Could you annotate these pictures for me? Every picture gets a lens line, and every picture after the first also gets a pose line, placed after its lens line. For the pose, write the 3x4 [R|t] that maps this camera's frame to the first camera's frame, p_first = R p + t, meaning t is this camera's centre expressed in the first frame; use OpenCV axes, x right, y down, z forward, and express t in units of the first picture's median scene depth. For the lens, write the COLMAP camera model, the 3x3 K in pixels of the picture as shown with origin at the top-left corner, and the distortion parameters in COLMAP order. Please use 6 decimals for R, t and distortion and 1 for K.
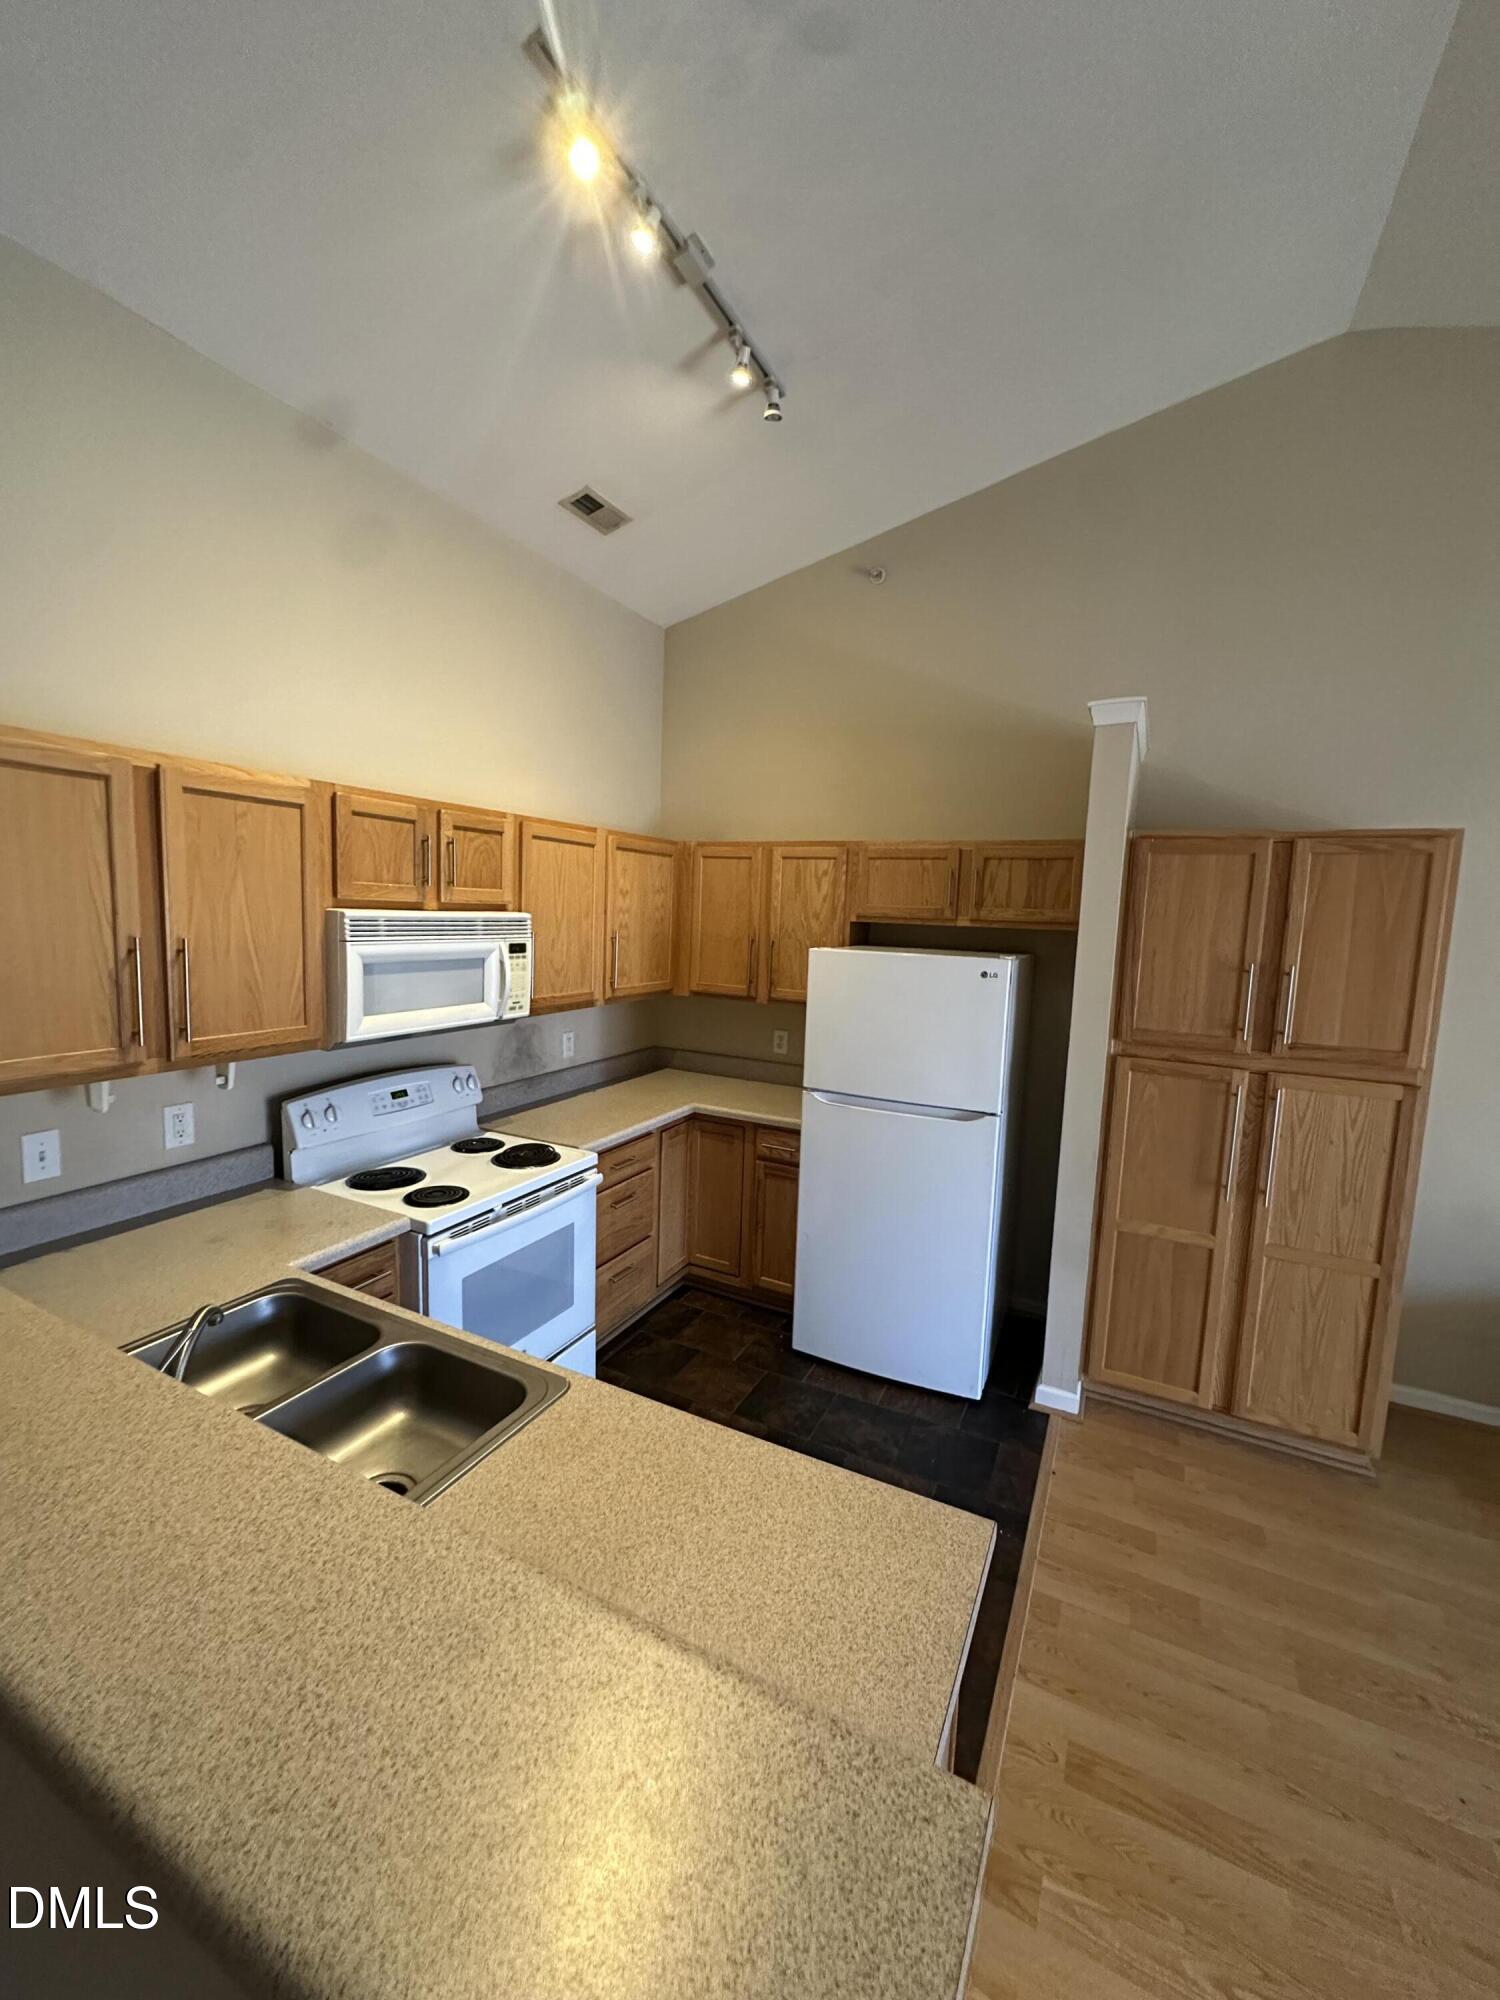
lens RADIAL K [[800.2, 0, 748.7], [0, 800.2, 996.2], [0, 0, 1]] dist [-0.004844, 0.000656]
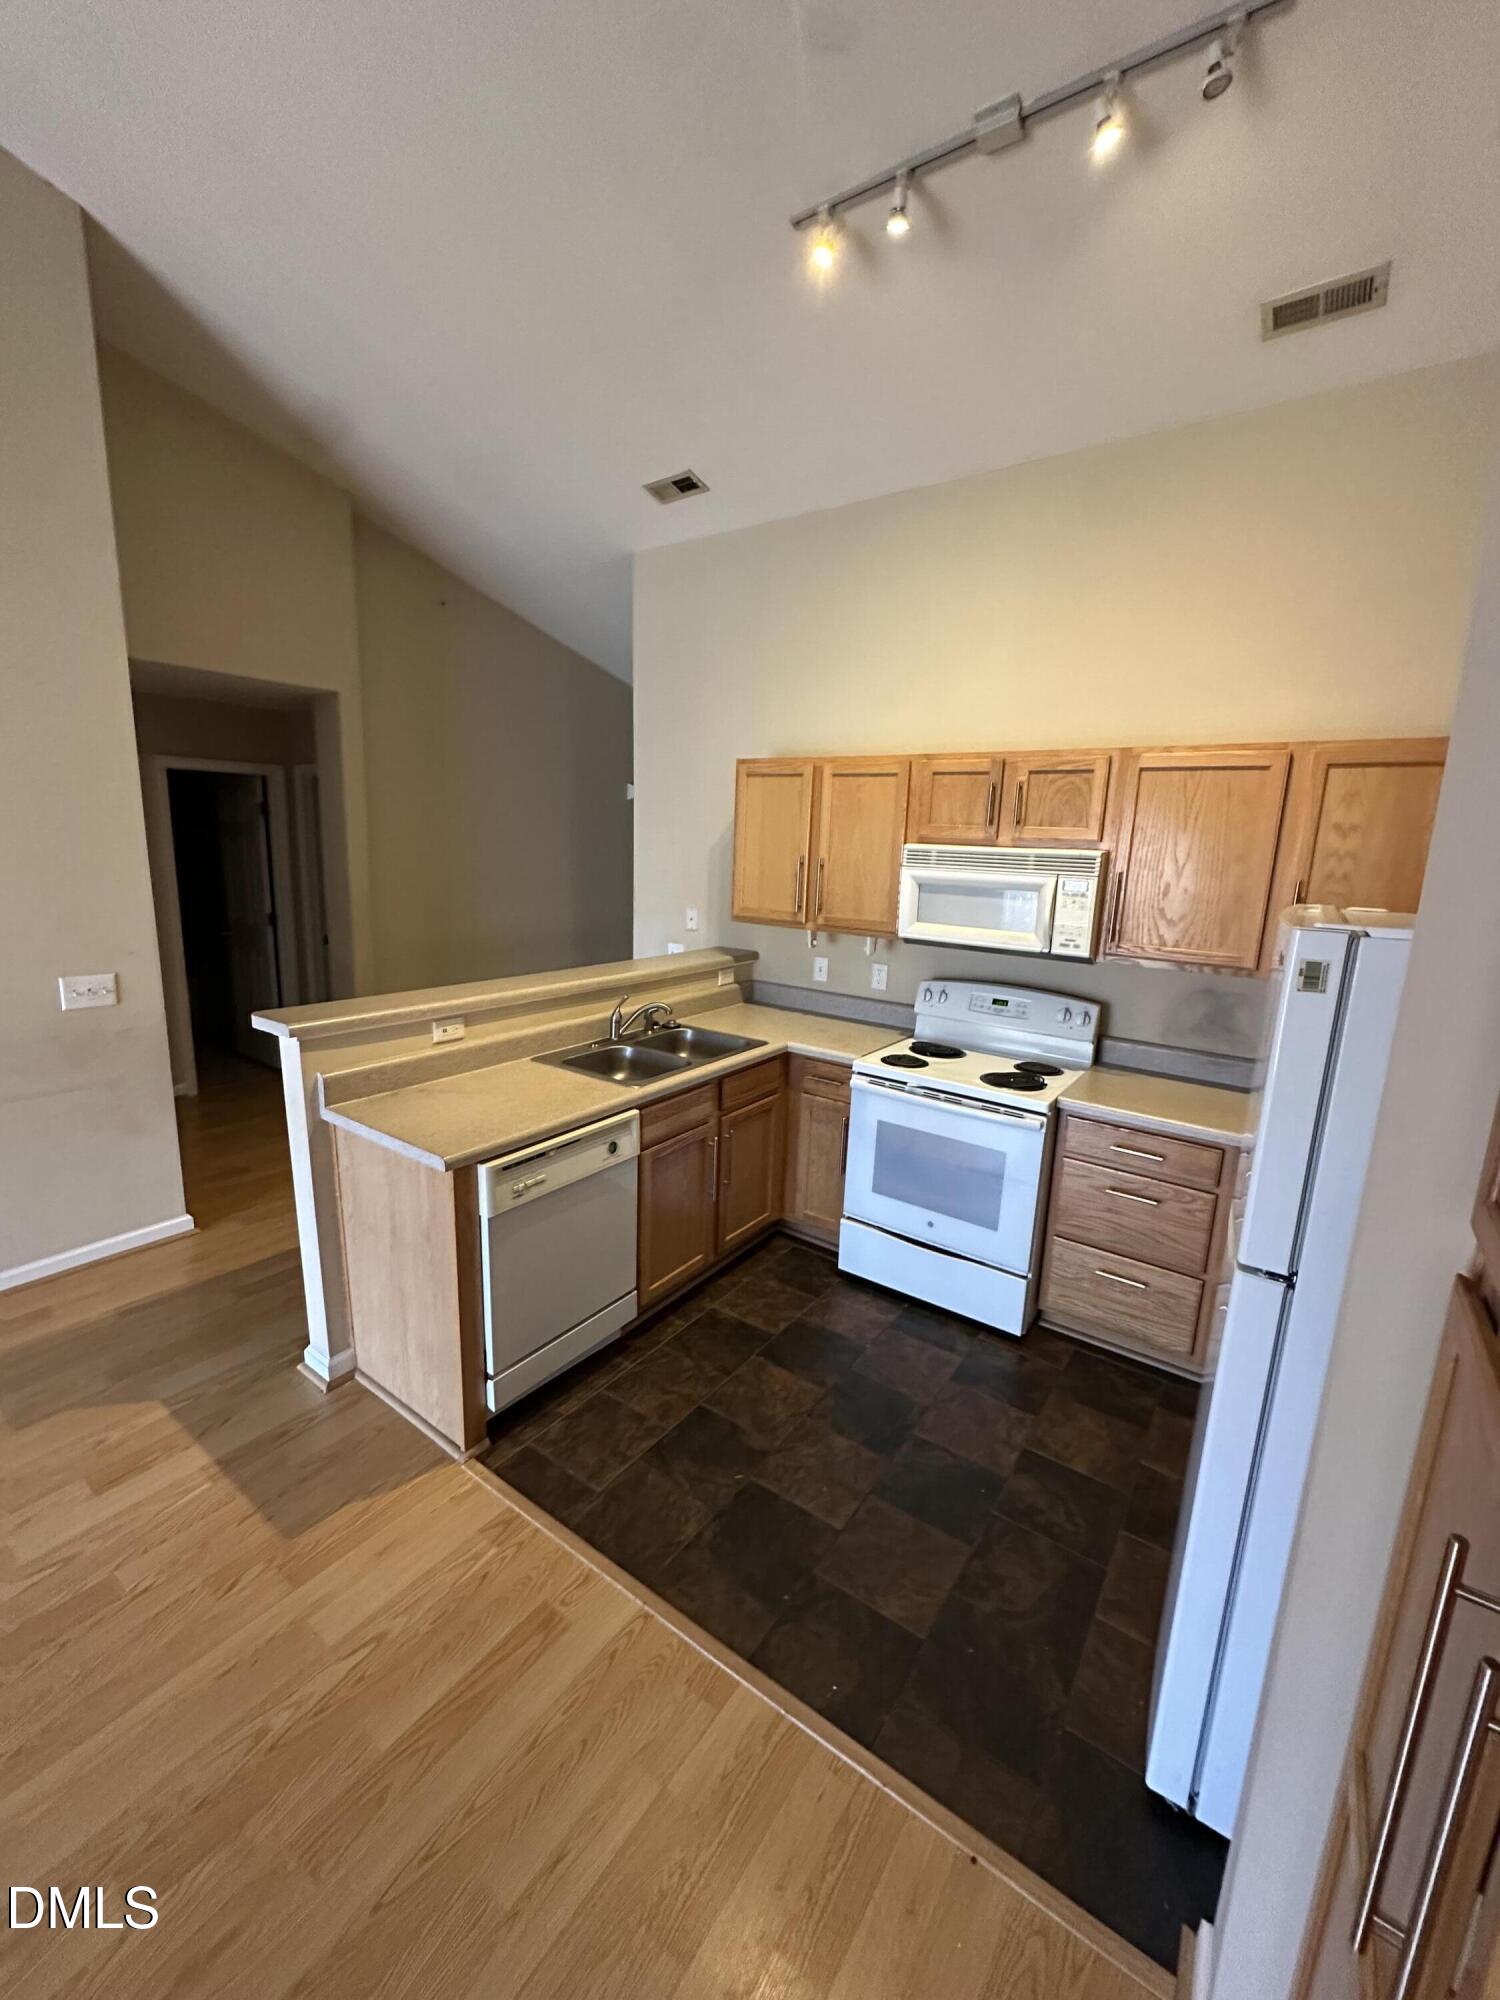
lens RADIAL K [[800.2, 0, 748.7], [0, 800.2, 996.2], [0, 0, 1]] dist [-0.004844, 0.000656]
pose [[-0.151533, 0.151667, -0.976747, 0.790550], [-0.148062, 0.973526, 0.174137, -0.040312], [0.977300, 0.171007, -0.125065, 0.768577]]
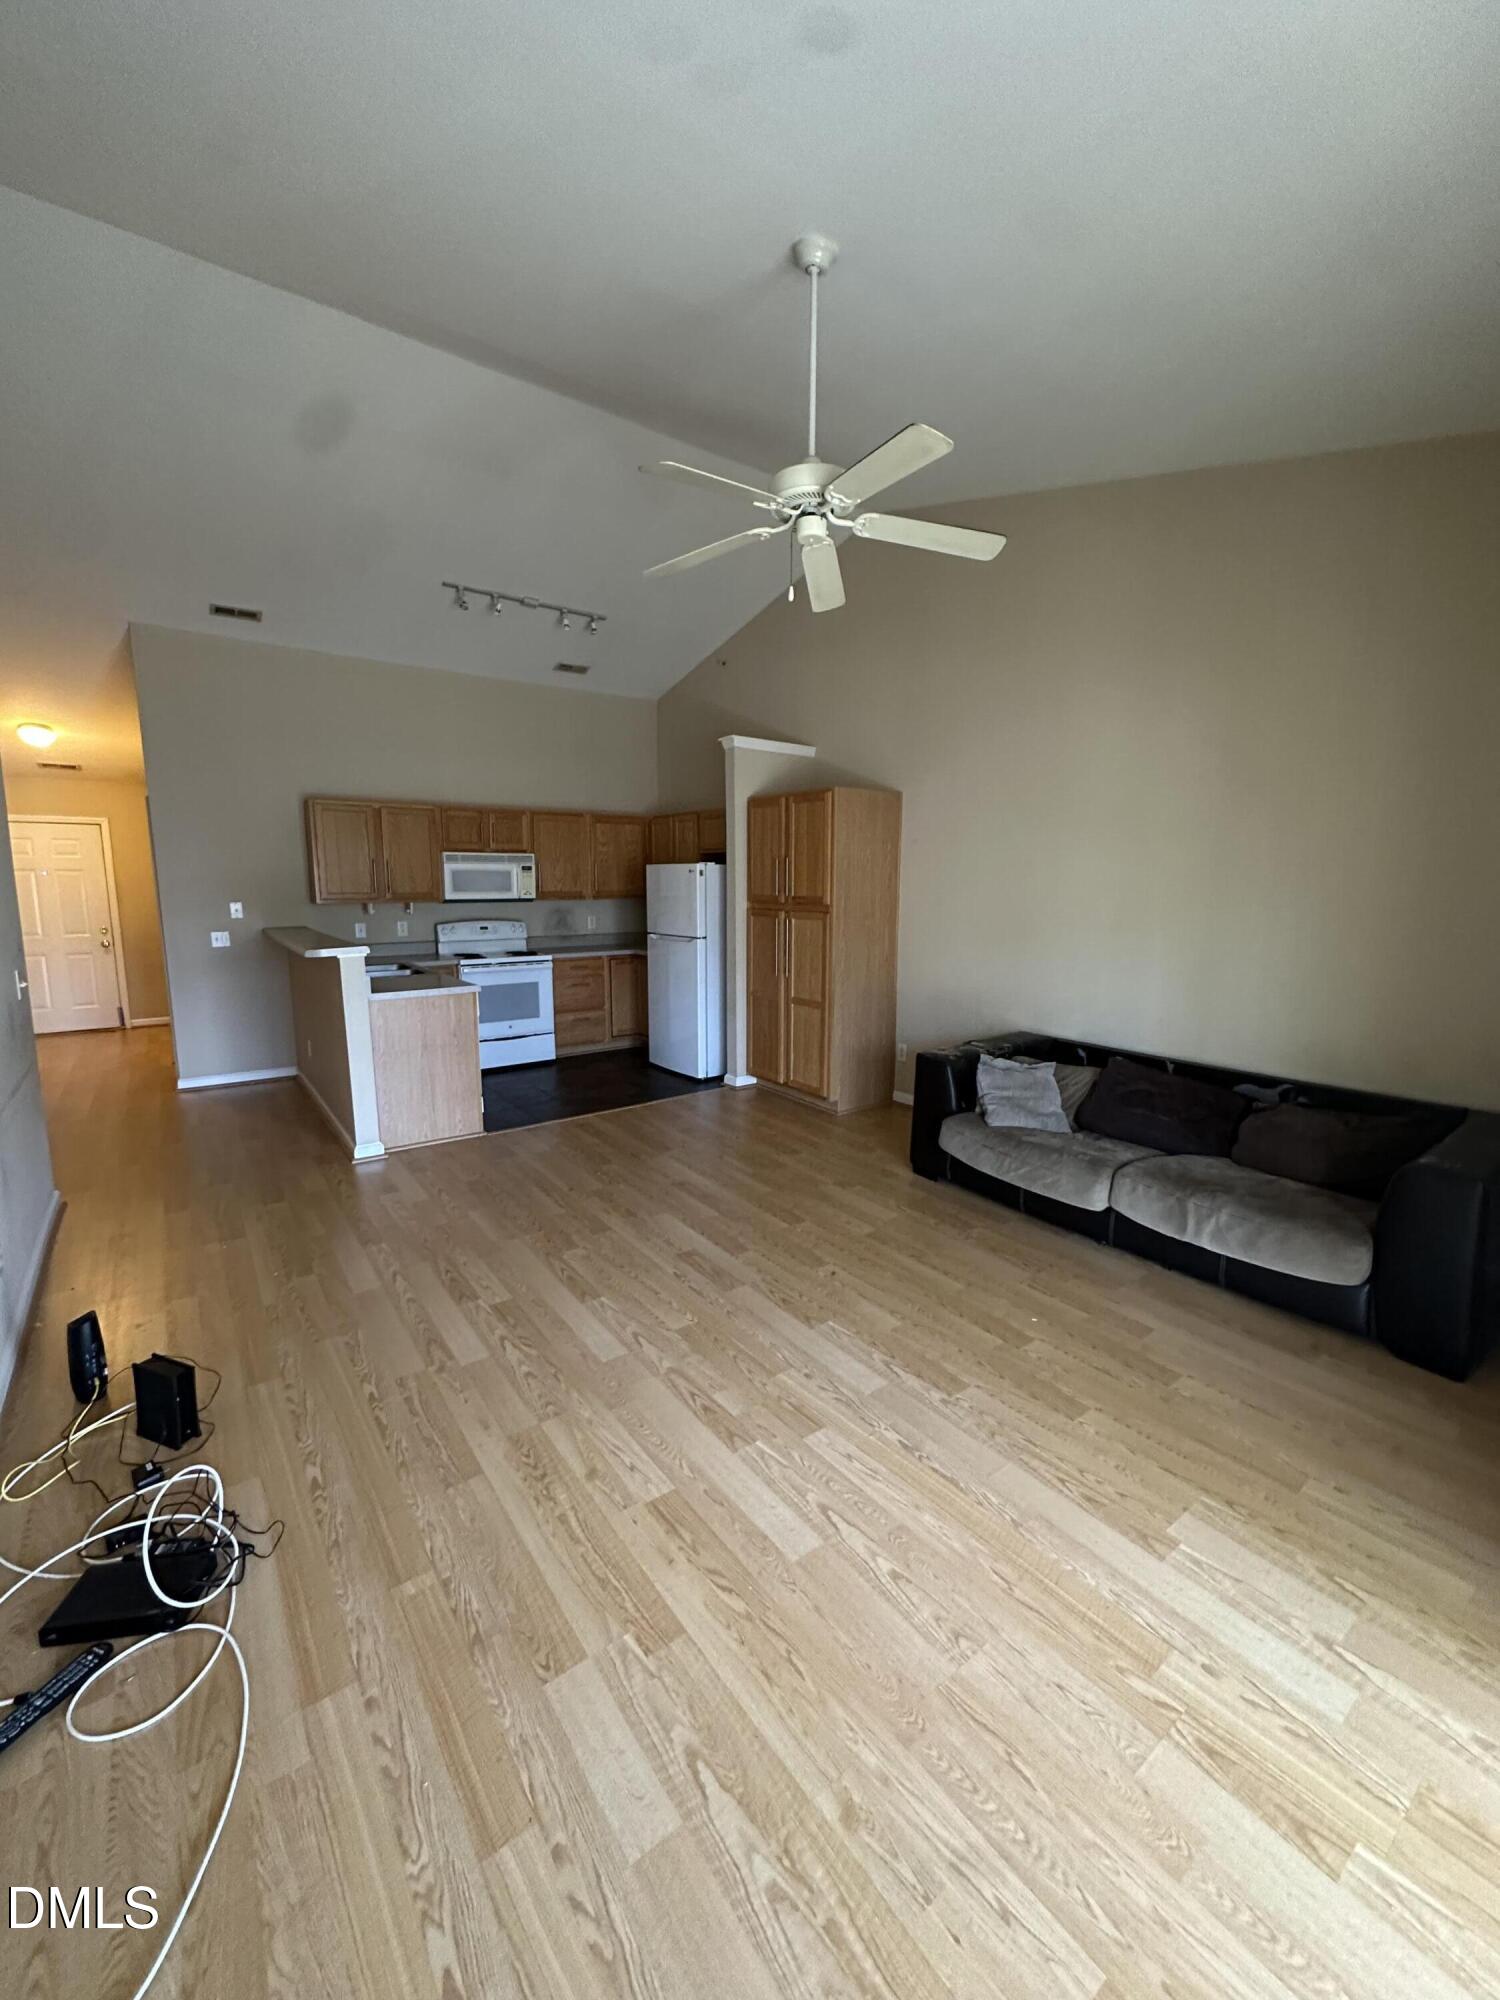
lens RADIAL K [[800.2, 0, 748.7], [0, 800.2, 996.2], [0, 0, 1]] dist [-0.004844, 0.000656]
pose [[0.890334, 0.032510, -0.454146, 1.416319], [-0.019216, 0.999242, 0.033859, 0.231398], [0.454902, -0.021419, 0.890284, -0.835041]]
